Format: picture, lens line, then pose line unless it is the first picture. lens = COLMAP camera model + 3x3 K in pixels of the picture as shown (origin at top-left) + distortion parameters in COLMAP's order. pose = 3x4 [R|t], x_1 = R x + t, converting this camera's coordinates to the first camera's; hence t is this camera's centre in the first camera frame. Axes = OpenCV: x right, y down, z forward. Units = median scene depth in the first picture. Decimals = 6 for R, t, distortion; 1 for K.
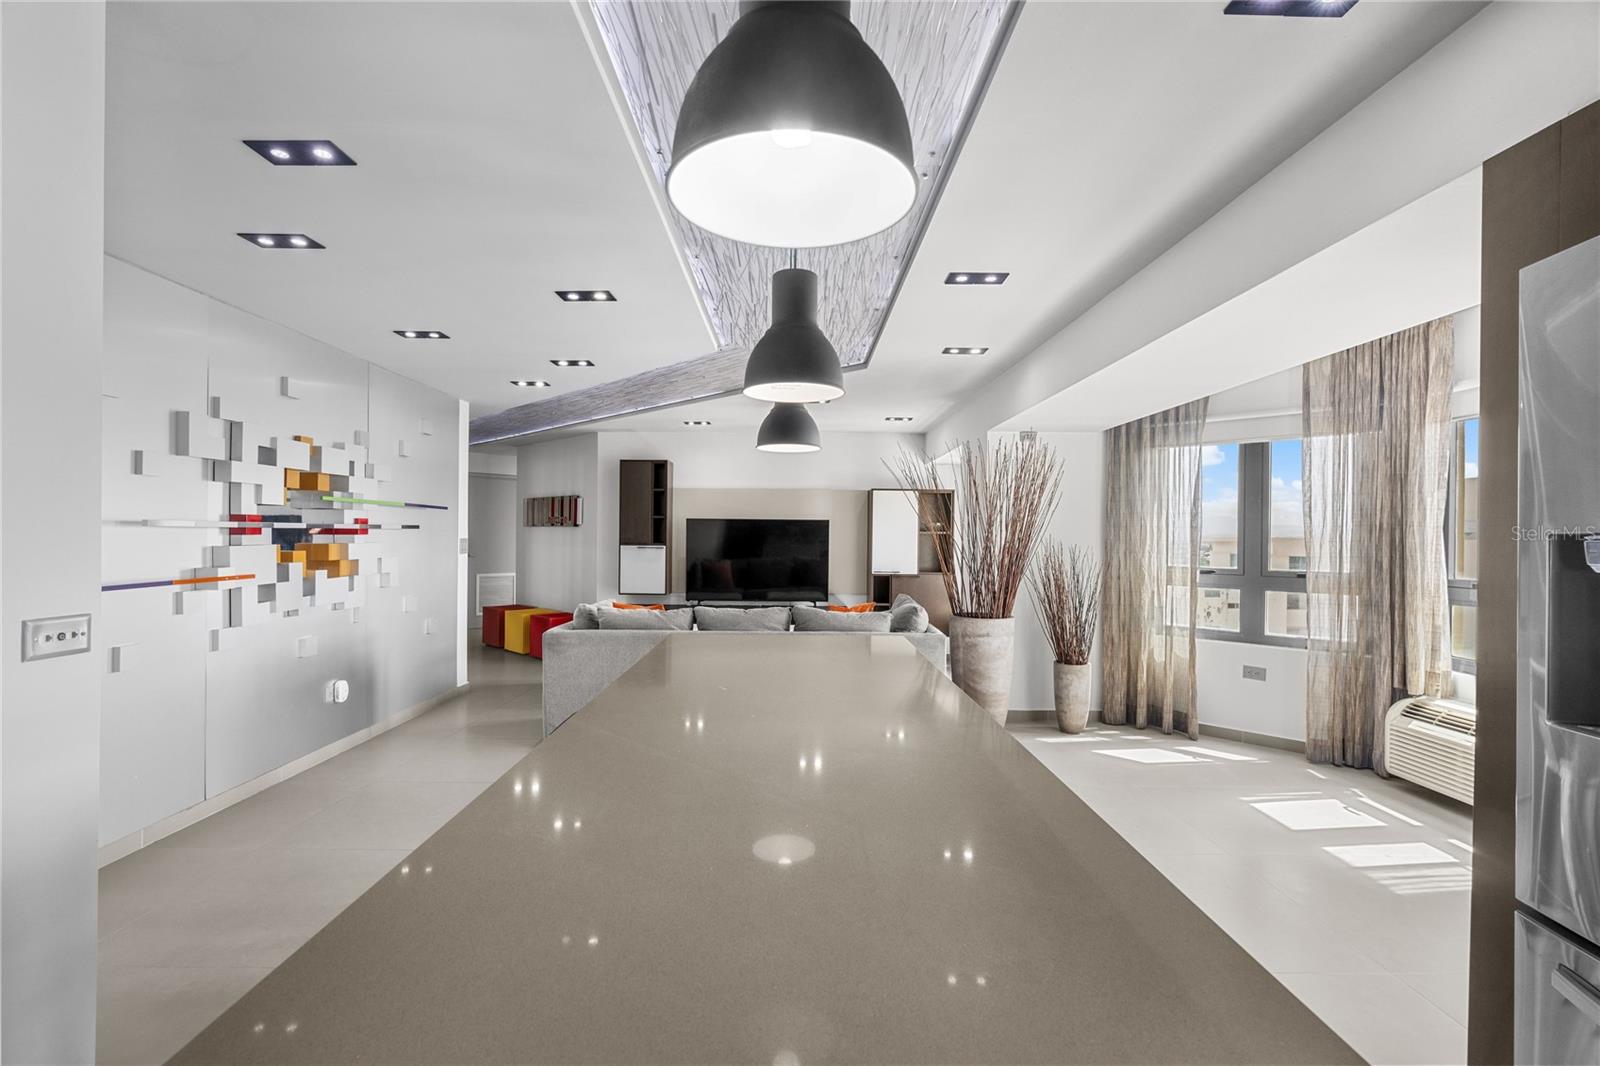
lens RADIAL K [[726.2, 0, 799.3], [0, 726.2, 546.2], [0, 0, 1]] dist [-0.004159, 0.002783]
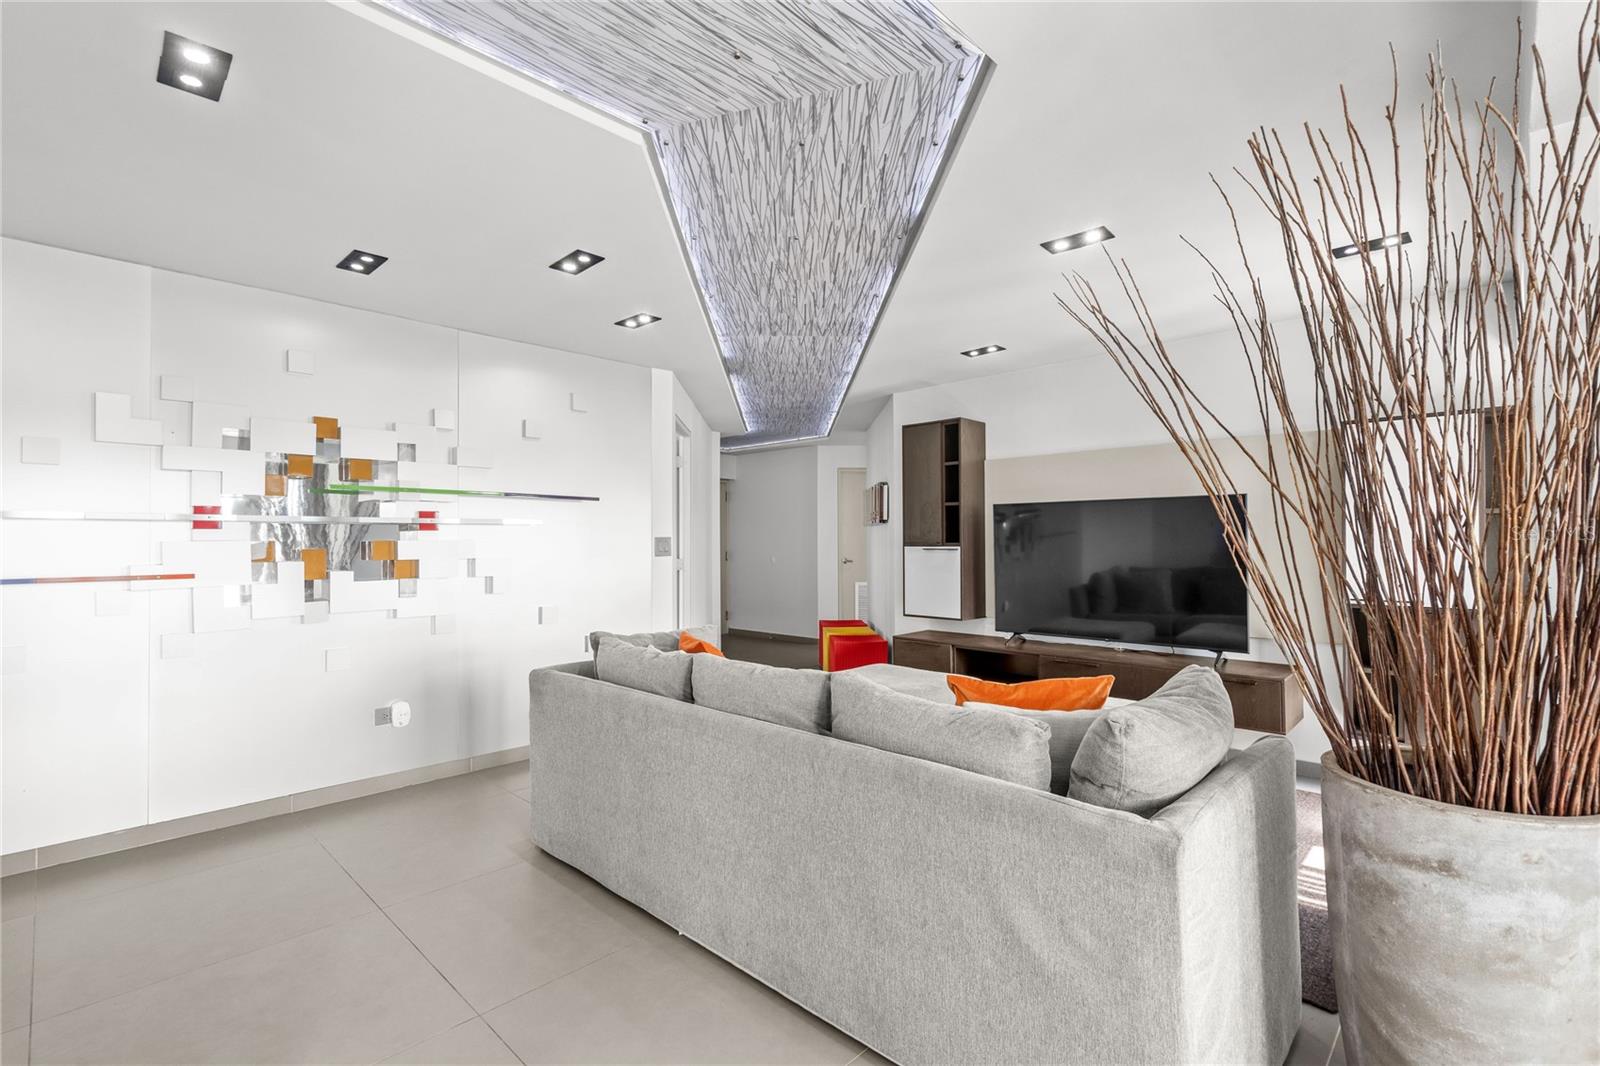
lens RADIAL K [[726.2, 0, 802.6], [0, 726.2, 534.5], [0, 0, 1]] dist [-0.004159, 0.002783]
pose [[0.718355, -0.018567, -0.695429, 0.234360], [-0.001087, 0.999613, -0.027812, 0.009360], [0.695676, 0.020735, 0.718056, 0.552061]]
